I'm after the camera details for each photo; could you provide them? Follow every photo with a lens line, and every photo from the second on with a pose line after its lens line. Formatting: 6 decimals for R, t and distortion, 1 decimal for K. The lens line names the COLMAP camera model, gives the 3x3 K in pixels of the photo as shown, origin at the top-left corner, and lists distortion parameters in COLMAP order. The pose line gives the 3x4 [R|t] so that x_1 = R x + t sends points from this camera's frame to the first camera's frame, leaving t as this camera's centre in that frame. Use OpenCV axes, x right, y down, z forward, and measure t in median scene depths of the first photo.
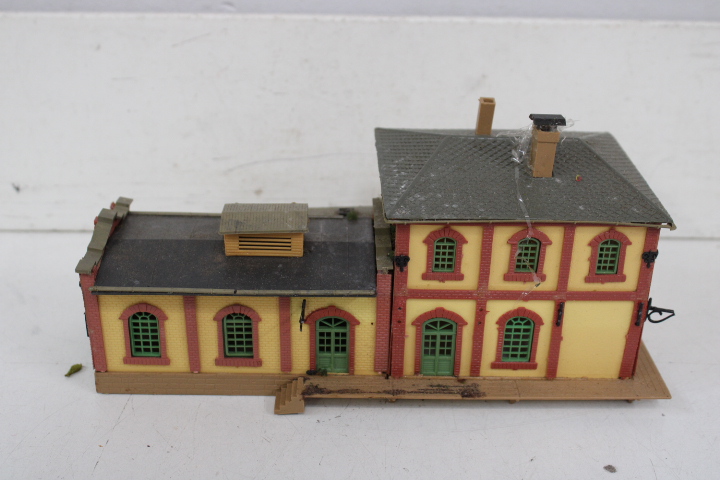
lens RADIAL K [[947.6, 0, 360.0], [0, 947.6, 242.0], [0, 0, 1]] dist [-0.059794, 0.000000]
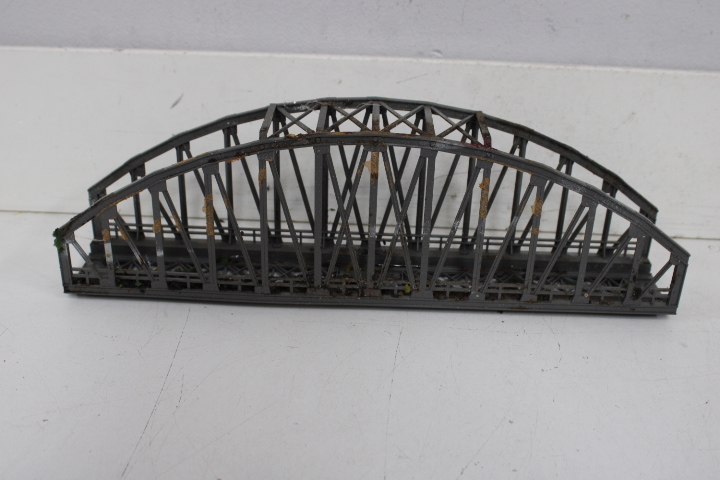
lens RADIAL K [[803.3, 0, 356.4], [0, 803.3, 240.9], [0, 0, 1]] dist [-0.082748, 0.000000]
pose [[0.998834, 0.030700, -0.037270, -0.205281], [-0.030336, 0.999487, 0.010287, 0.000963], [0.037567, -0.009144, 0.999252, -0.109719]]
